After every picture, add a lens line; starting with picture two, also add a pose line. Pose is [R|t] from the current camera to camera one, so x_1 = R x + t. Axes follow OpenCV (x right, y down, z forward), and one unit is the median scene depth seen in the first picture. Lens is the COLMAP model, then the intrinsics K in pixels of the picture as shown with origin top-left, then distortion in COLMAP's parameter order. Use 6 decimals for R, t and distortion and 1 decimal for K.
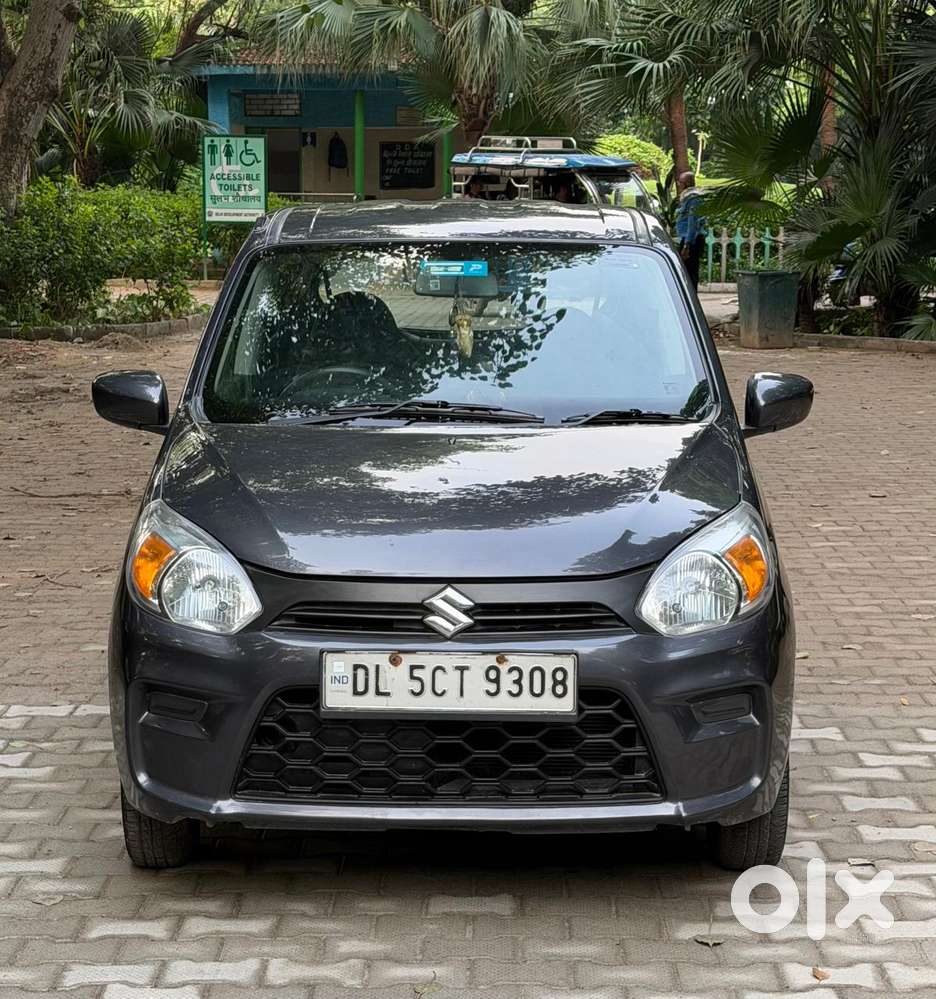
lens RADIAL K [[2325.8, 0, 446.4], [0, 2325.8, 621.7], [0, 0, 1]] dist [0.159827, 0.000000]
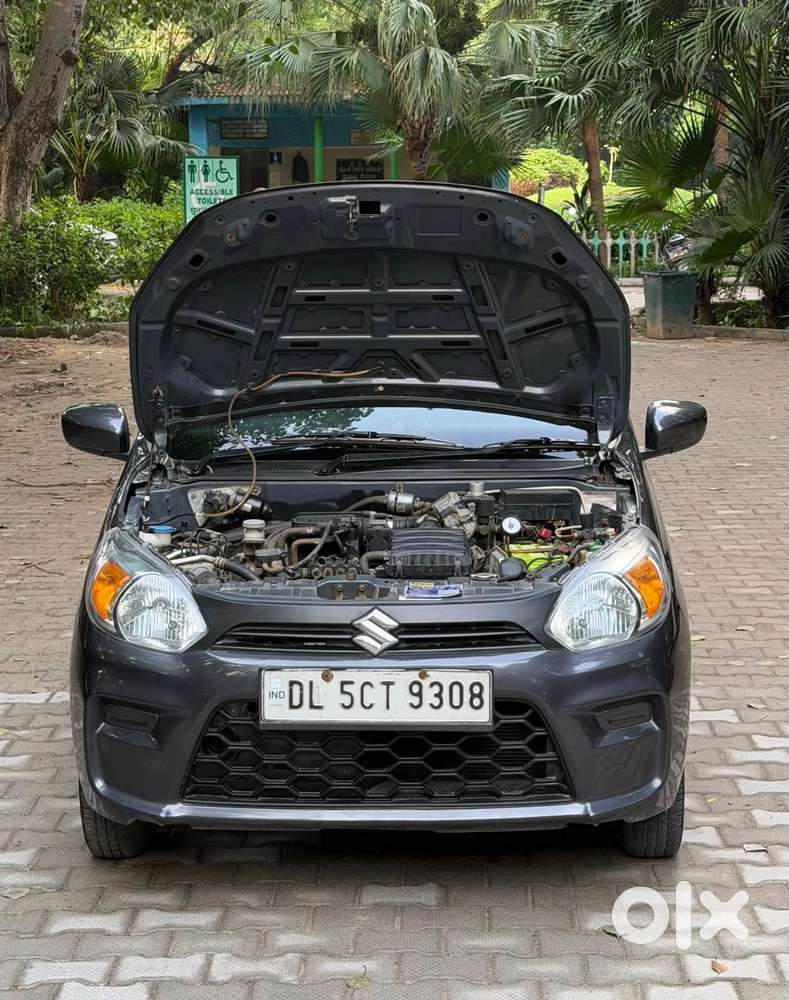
lens RADIAL K [[2008.0, 0, 388.4], [0, 2008.0, 469.3], [0, 0, 1]] dist [0.168861, 0.000000]
pose [[0.999948, -0.008901, -0.005066, 0.010284], [0.008654, 0.998867, -0.046800, -0.029766], [0.005477, 0.046754, 0.998891, 0.034171]]
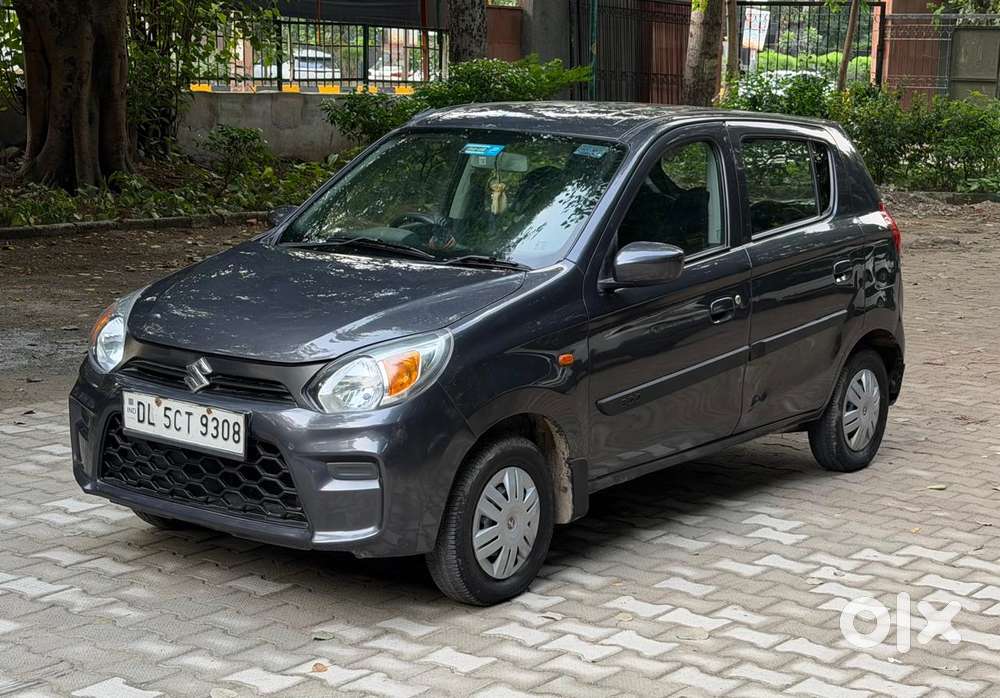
lens RADIAL K [[1760.4, 0, 503.9], [0, 1760.4, 345.7], [0, 0, 1]] dist [0.062866, 0.000000]
pose [[0.814036, 0.112344, -0.569846, 0.645361], [-0.132726, 0.991136, 0.005800, -0.044685], [0.565446, 0.070912, 0.821731, 0.158435]]
